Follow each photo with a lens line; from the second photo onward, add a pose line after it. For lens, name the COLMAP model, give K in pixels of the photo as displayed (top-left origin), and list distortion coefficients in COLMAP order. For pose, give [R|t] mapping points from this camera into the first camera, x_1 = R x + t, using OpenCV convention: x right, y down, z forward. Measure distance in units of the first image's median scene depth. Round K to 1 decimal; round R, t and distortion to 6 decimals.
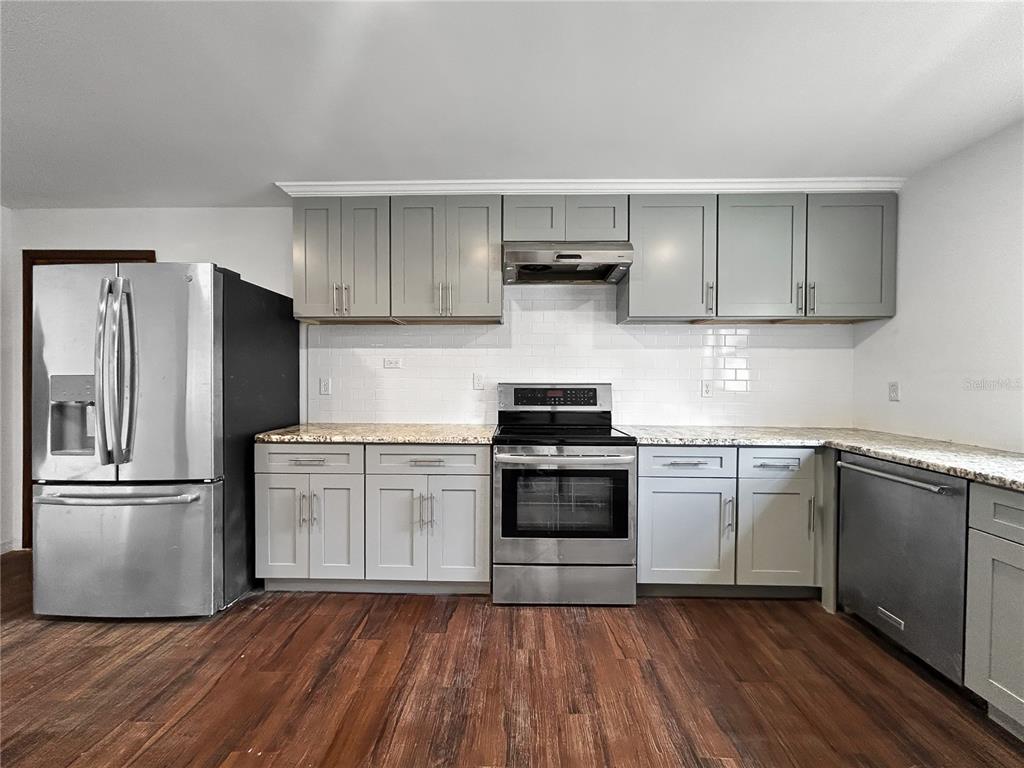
lens RADIAL K [[422.3, 0, 511.4], [0, 422.3, 382.2], [0, 0, 1]] dist [-0.000877, -0.000194]
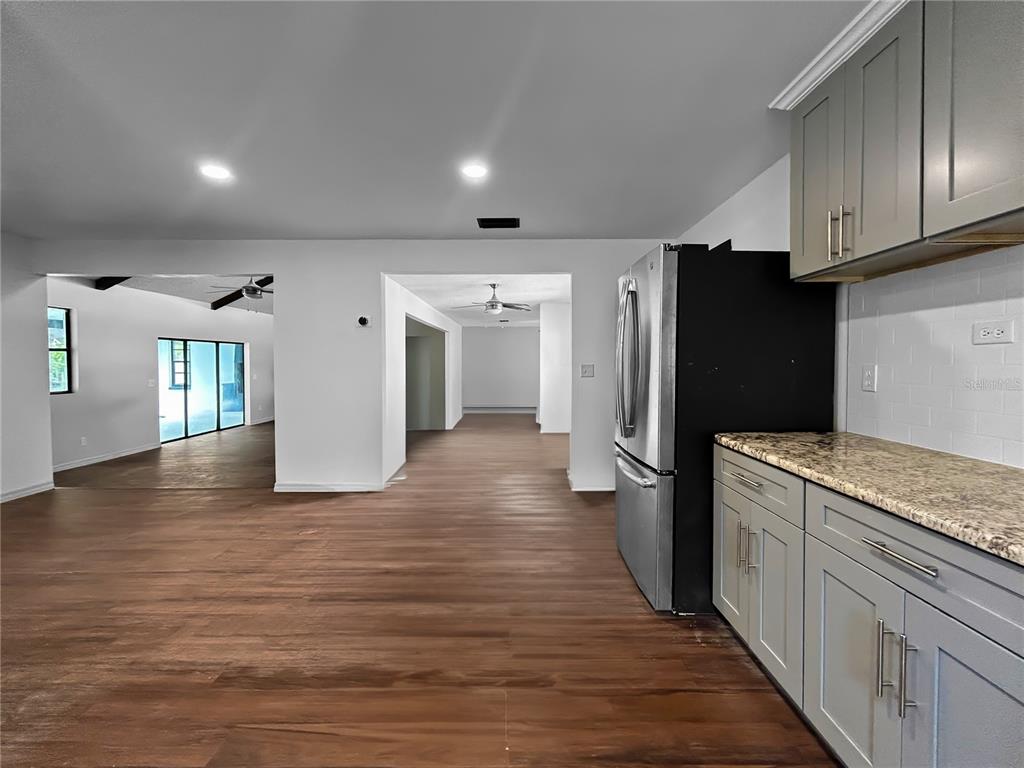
lens RADIAL K [[422.3, 0, 512.2], [0, 422.3, 374.5], [0, 0, 1]] dist [-0.000877, -0.000194]
pose [[0.018874, 0.020580, -0.999610, 0.218670], [-0.013535, 0.999702, 0.020327, -0.002880], [0.999730, 0.013146, 0.019147, 0.587419]]
